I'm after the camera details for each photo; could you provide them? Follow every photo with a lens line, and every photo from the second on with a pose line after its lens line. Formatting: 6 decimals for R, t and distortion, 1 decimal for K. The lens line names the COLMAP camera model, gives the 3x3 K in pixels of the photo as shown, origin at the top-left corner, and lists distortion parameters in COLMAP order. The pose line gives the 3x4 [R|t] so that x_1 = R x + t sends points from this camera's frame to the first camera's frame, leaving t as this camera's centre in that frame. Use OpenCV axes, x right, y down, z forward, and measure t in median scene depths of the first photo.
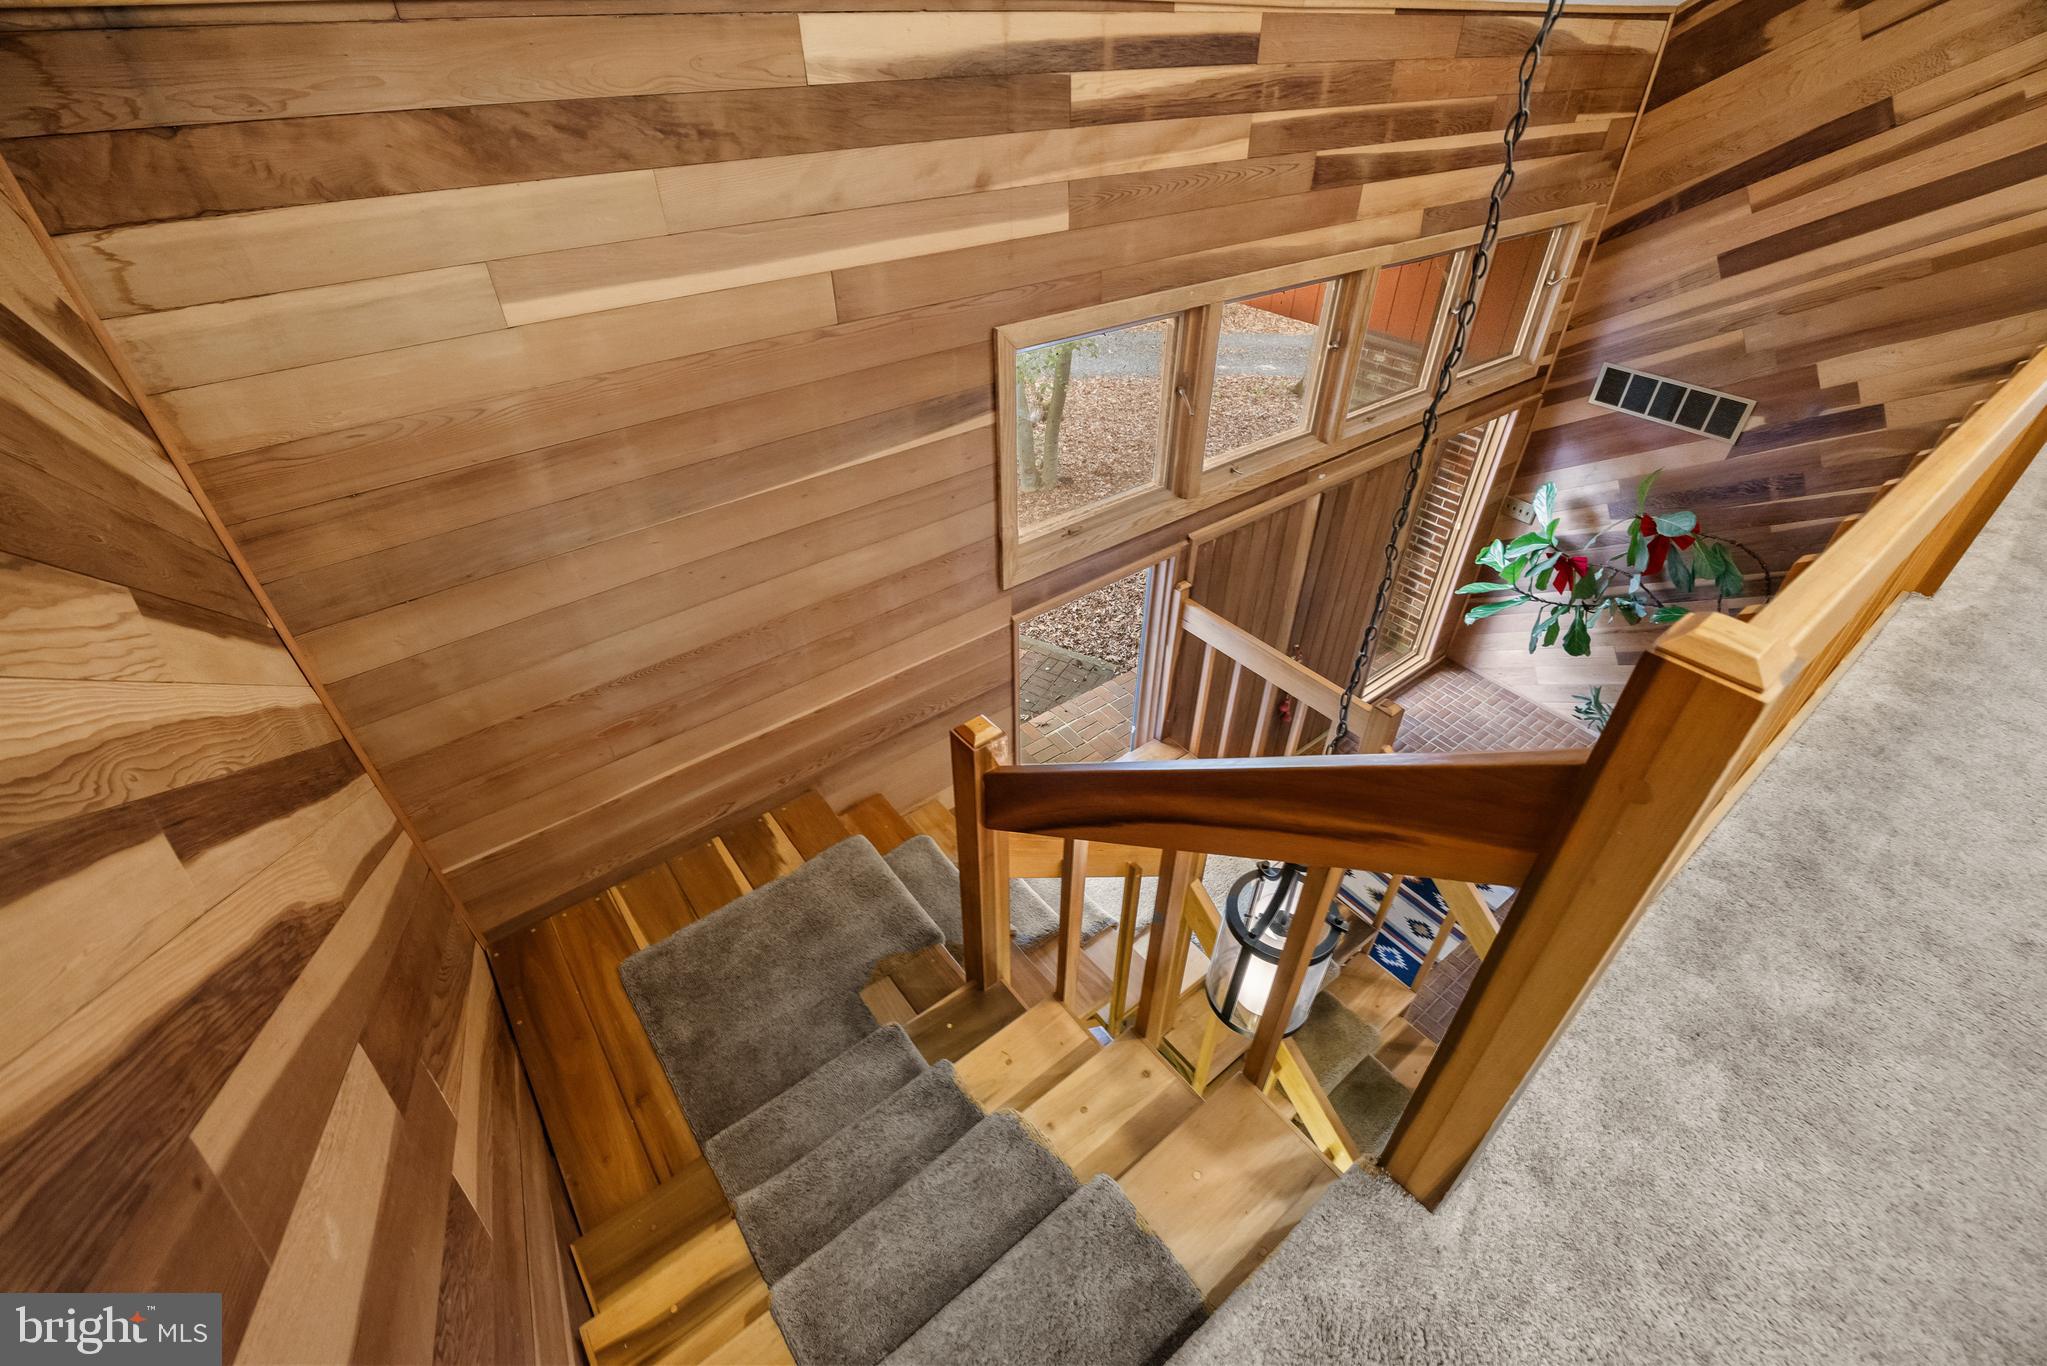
lens RADIAL K [[869.5, 0, 1019.8], [0, 869.5, 685.7], [0, 0, 1]] dist [-0.020048, 0.001506]
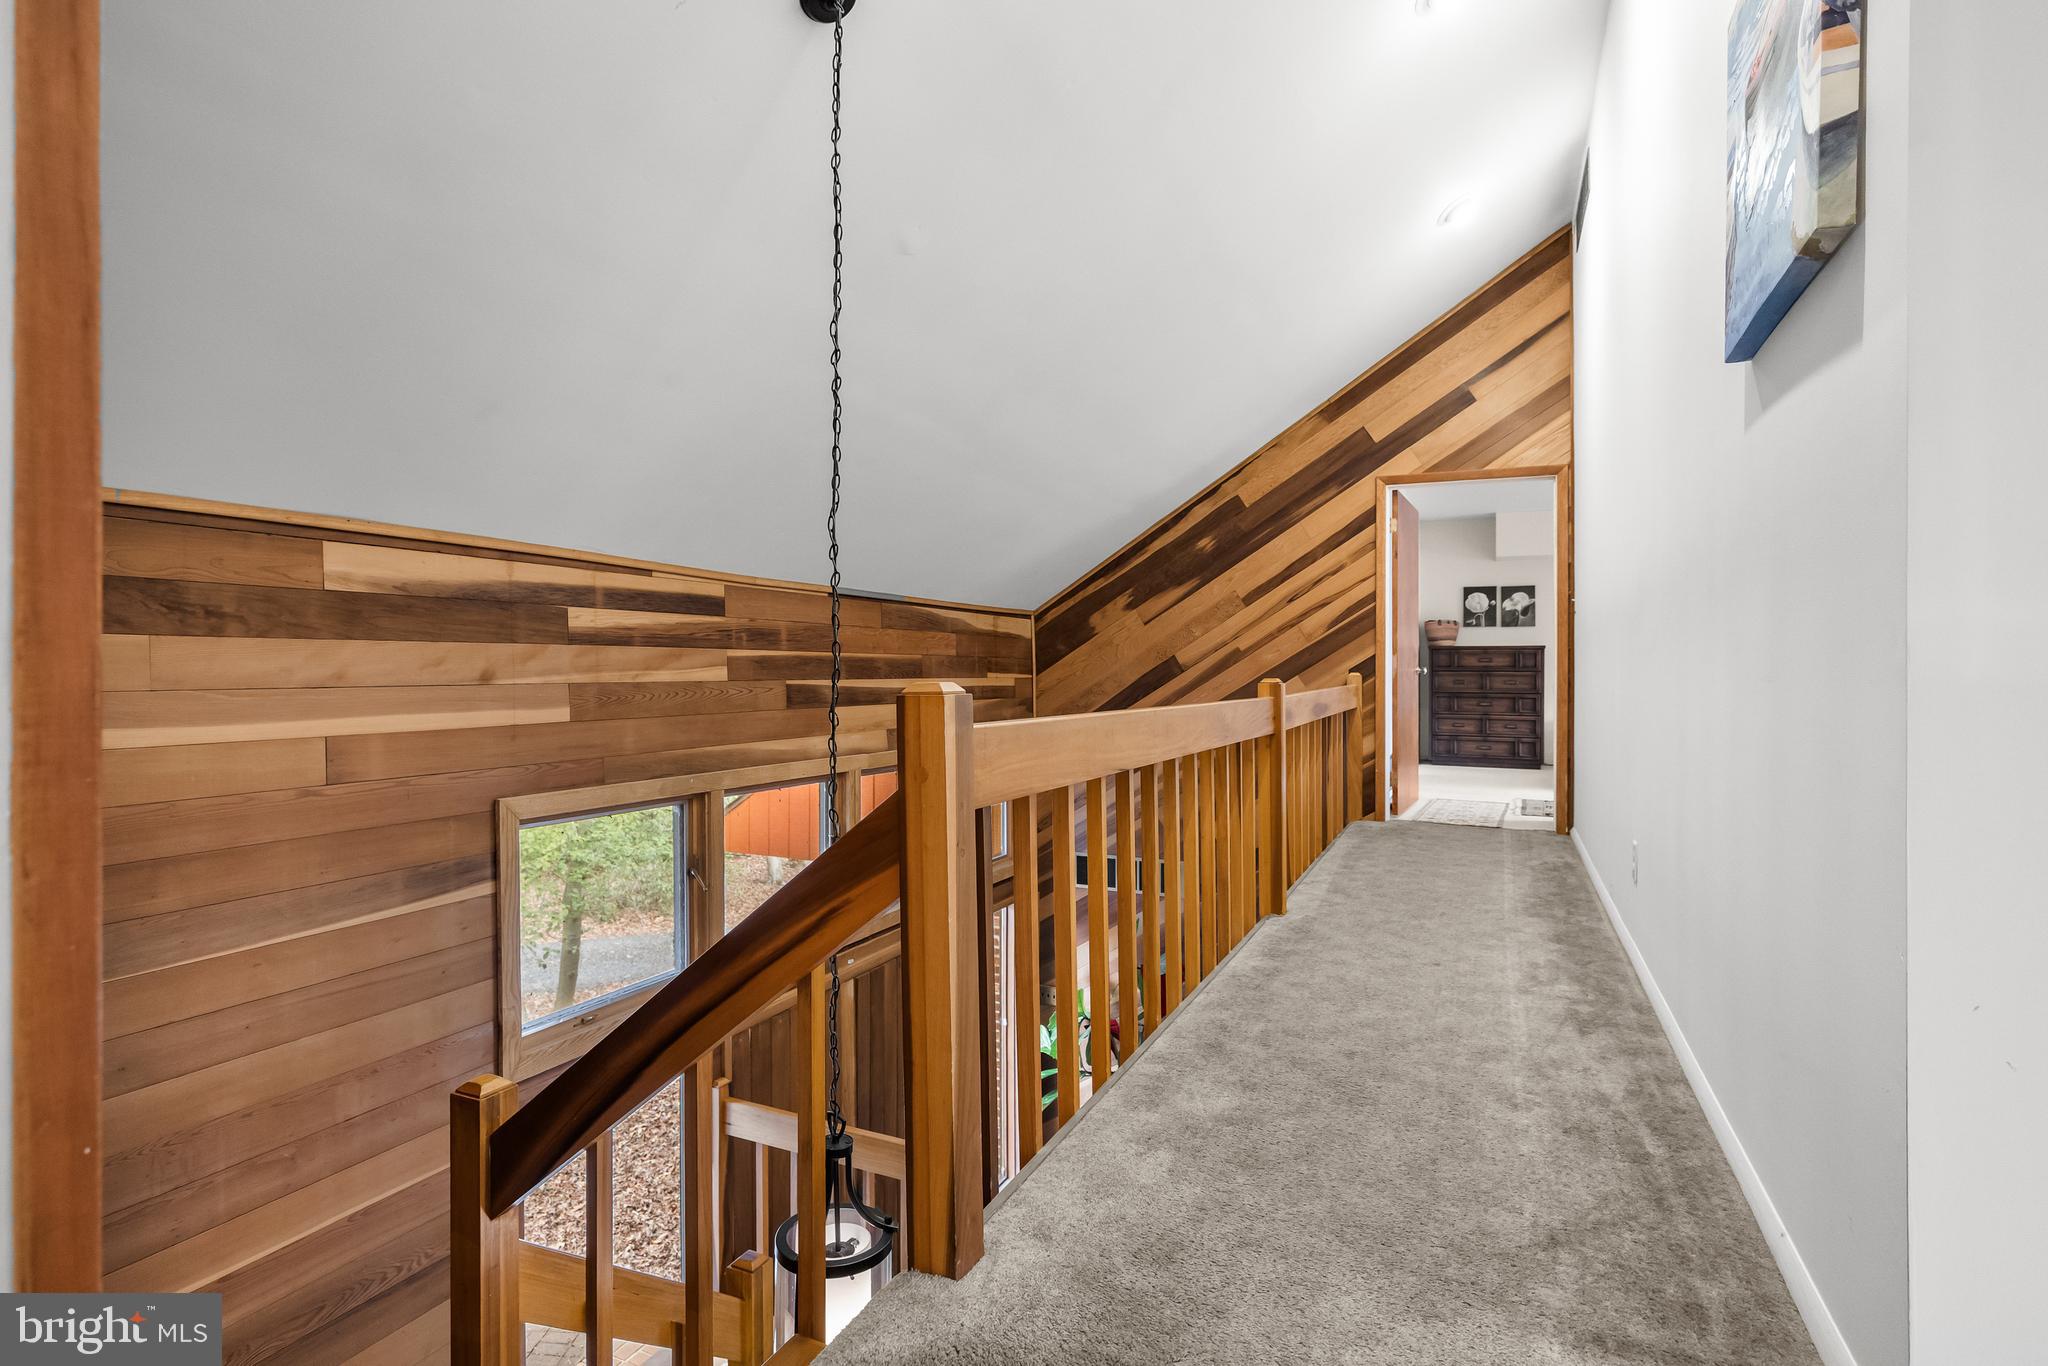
lens RADIAL K [[1015.0, 0, 1032.4], [0, 1015.0, 678.3], [0, 0, 1]] dist [-0.004287, 0.001862]
pose [[0.888326, -0.001973, 0.459210, -0.015869], [0.282397, 0.790900, -0.542889, 0.327382], [-0.362118, 0.611942, 0.703134, -0.196507]]
